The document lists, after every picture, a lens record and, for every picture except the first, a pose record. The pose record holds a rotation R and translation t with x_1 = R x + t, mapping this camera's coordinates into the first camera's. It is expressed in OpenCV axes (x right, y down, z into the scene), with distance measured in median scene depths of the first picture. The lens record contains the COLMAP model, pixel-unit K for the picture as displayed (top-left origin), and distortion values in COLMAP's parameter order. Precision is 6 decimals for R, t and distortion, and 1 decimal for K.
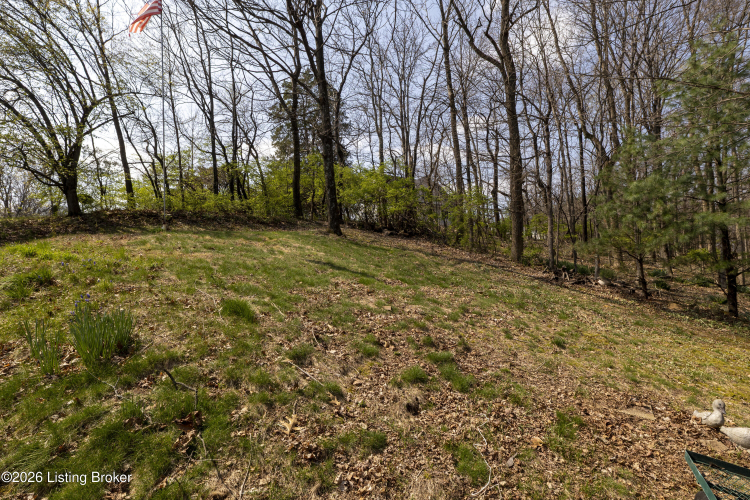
lens RADIAL K [[364.7, 0, 376.7], [0, 364.7, 251.2], [0, 0, 1]] dist [-0.000334, 0.000120]
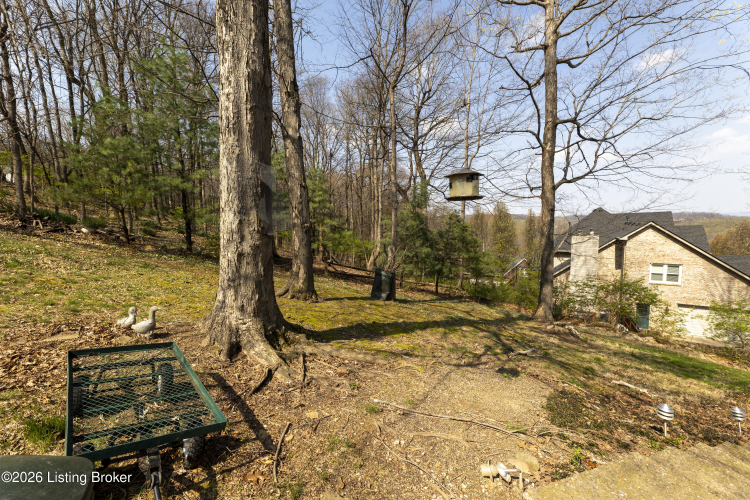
lens RADIAL K [[297.2, 0, 370.9], [0, 297.2, 252.7], [0, 0, 1]] dist [0.006545, -0.001233]
pose [[0.293550, -0.083303, 0.952307, 0.047850], [-0.062978, 0.992346, 0.106218, 0.008423], [-0.953867, -0.091155, 0.286057, -0.057346]]
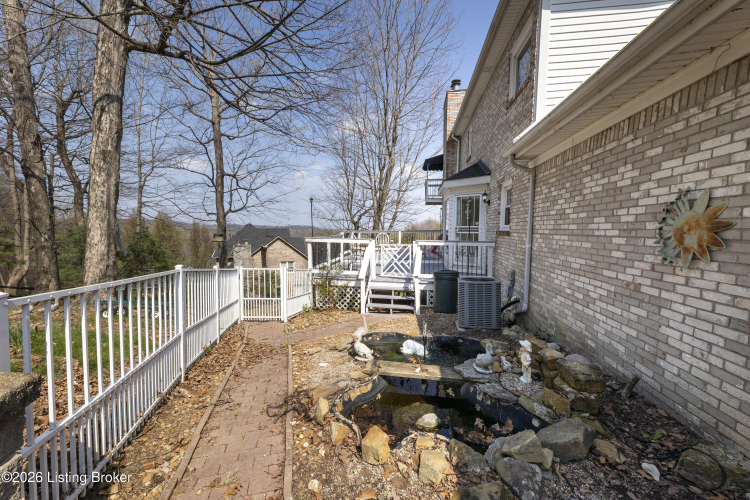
lens RADIAL K [[297.2, 0, 374.2], [0, 297.2, 249.3], [0, 0, 1]] dist [0.006545, -0.001233]
pose [[-0.682758, -0.038840, 0.729612, -3.445904], [-0.056786, 0.998386, 0.000009, -0.134901], [-0.728435, -0.041425, -0.683862, 1.348834]]
